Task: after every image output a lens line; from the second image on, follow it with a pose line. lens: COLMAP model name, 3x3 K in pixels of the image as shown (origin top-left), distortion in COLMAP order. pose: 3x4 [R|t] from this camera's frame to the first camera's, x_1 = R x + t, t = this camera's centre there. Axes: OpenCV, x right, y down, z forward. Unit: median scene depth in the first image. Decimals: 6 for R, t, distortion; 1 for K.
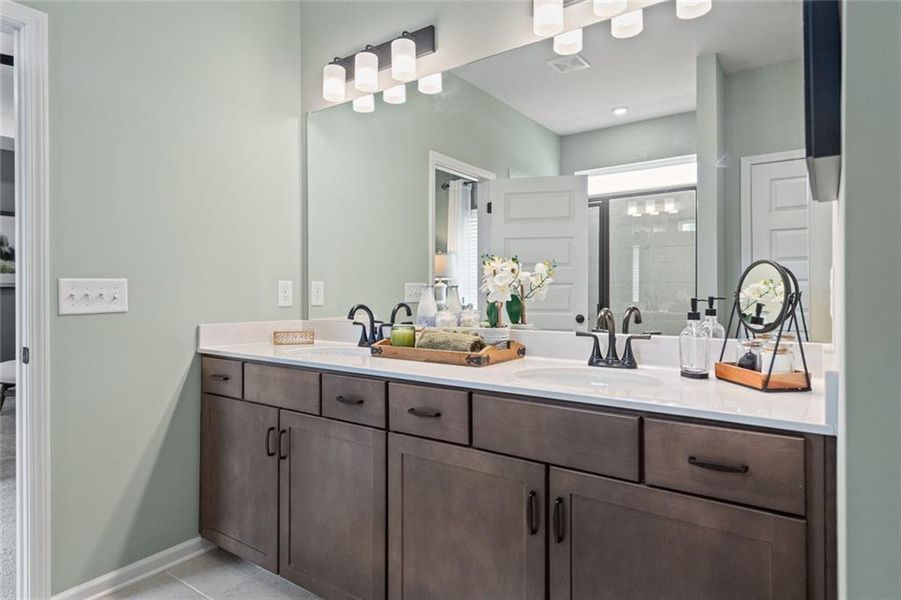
lens RADIAL K [[464.0, 0, 450.8], [0, 464.0, 291.8], [0, 0, 1]] dist [-0.001608, -0.000192]
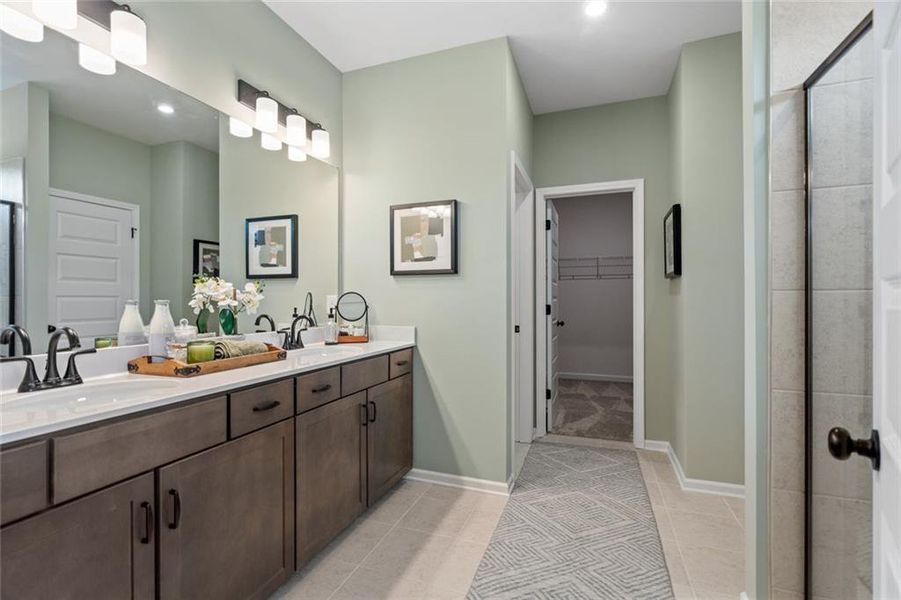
lens RADIAL K [[416.7, 0, 448.5], [0, 416.7, 297.2], [0, 0, 1]] dist [-0.007126, -0.000039]
pose [[-0.232993, 0.018303, 0.972306, -1.216678], [0.007772, 0.999826, -0.016958, -0.002278], [-0.972447, 0.003606, -0.233095, 0.774712]]
